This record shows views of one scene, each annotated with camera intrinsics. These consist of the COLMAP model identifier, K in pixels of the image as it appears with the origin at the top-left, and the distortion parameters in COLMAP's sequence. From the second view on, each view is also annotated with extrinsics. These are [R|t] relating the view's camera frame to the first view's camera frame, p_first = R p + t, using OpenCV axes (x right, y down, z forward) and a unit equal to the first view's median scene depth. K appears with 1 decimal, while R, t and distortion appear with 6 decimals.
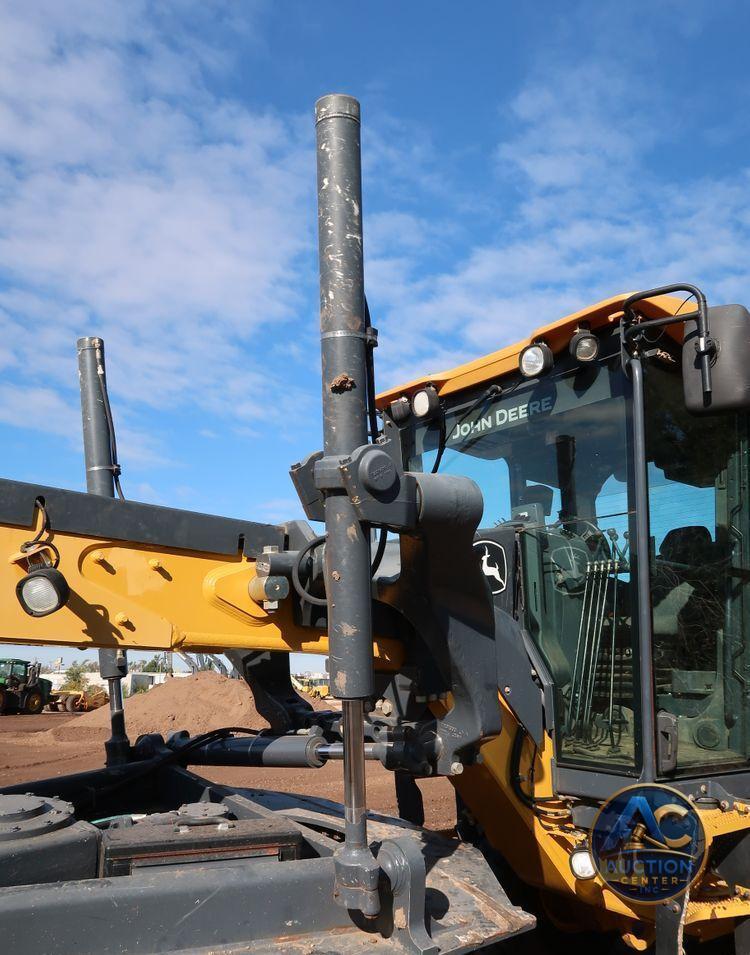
lens RADIAL K [[792.0, 0, 373.1], [0, 792.0, 493.6], [0, 0, 1]] dist [-0.032861, 0.001883]
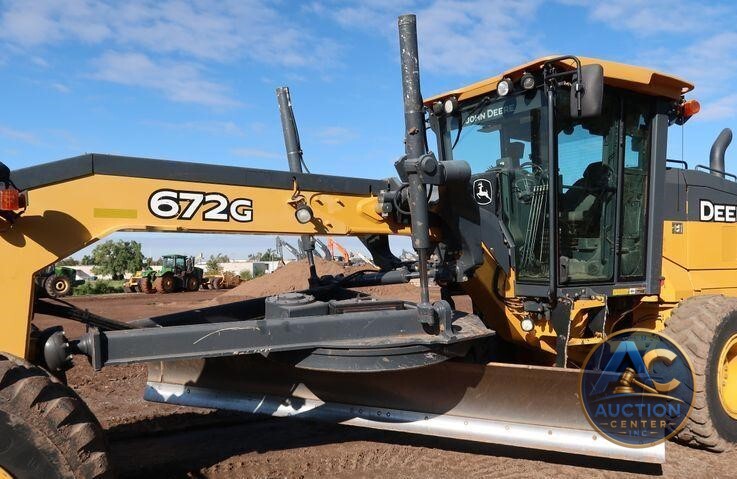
lens RADIAL K [[602.1, 0, 381.9], [0, 602.1, 241.1], [0, 0, 1]] dist [-0.008909, 0.000063]
pose [[0.996655, -0.035789, -0.073469, -0.006342], [0.049445, 0.979869, 0.193422, -0.103082], [0.065067, -0.196407, 0.978361, -0.612725]]
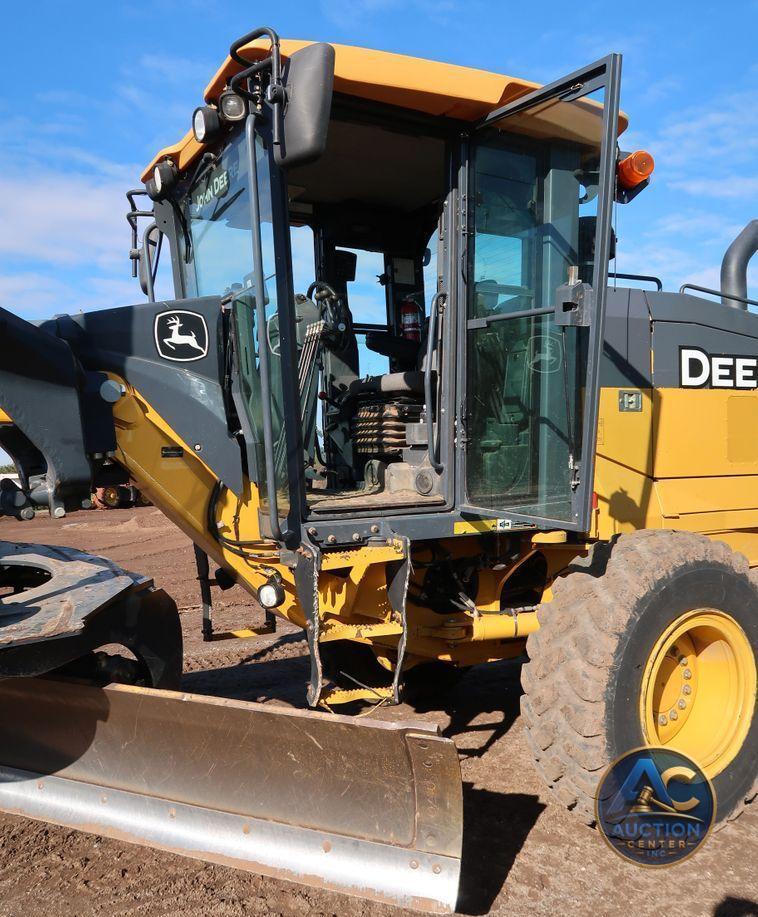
lens RADIAL K [[796.5, 0, 379.0], [0, 796.5, 458.5], [0, 0, 1]] dist [-0.014234, -0.007238]
pose [[0.989650, -0.050115, -0.134466, 0.563259], [0.079161, 0.972220, 0.220276, 0.040198], [0.119691, -0.228641, 0.966125, -0.038024]]
